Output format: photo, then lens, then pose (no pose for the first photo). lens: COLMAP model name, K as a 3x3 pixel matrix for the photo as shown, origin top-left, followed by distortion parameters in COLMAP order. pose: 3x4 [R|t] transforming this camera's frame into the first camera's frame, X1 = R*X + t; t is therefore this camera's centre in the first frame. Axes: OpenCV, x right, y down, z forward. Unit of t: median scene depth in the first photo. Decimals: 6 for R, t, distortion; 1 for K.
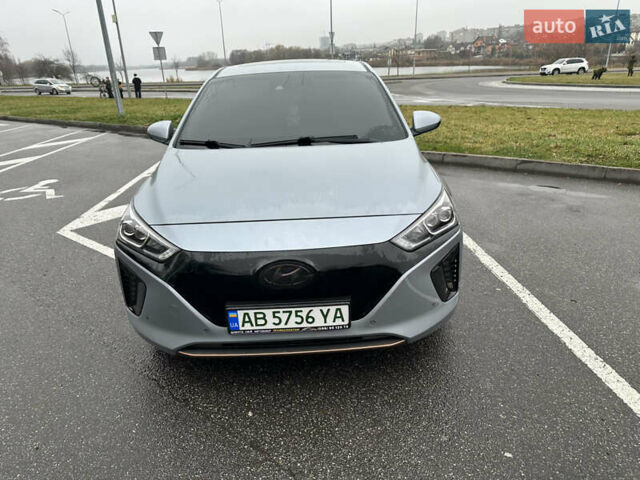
lens RADIAL K [[441.6, 0, 329.1], [0, 441.6, 246.7], [0, 0, 1]] dist [0.008625, 0.002353]
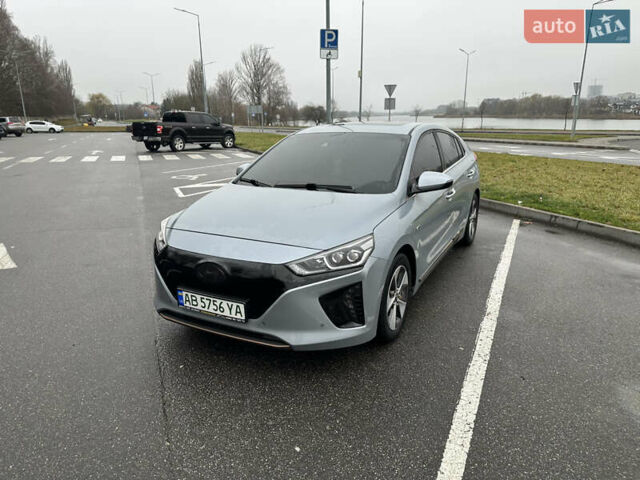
lens RADIAL K [[453.4, 0, 323.7], [0, 453.4, 239.0], [0, 0, 1]] dist [0.039030, -0.053192]
pose [[0.866869, 0.151663, -0.474906, 0.861743], [-0.207126, 0.976060, -0.066370, -0.021049], [0.453471, 0.155899, 0.877530, -0.135959]]
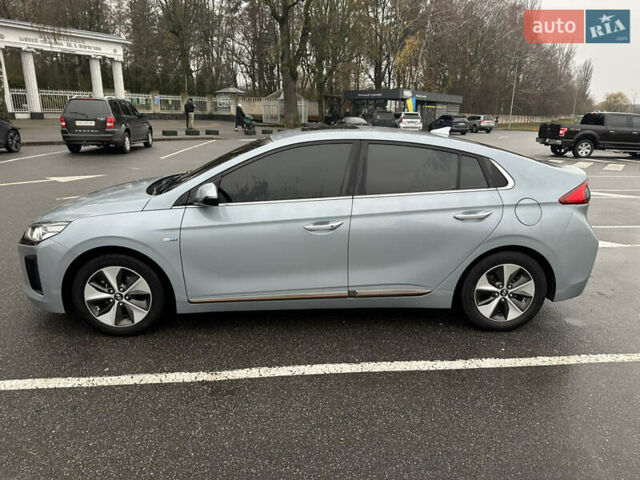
lens RADIAL K [[461.3, 0, 318.3], [0, 461.3, 241.0], [0, 0, 1]] dist [-0.004061, -0.006222]
pose [[0.035081, 0.293801, -0.955223, 1.901971], [-0.395216, 0.881975, 0.256758, -0.867836], [0.917918, 0.368512, 0.147055, 1.780944]]
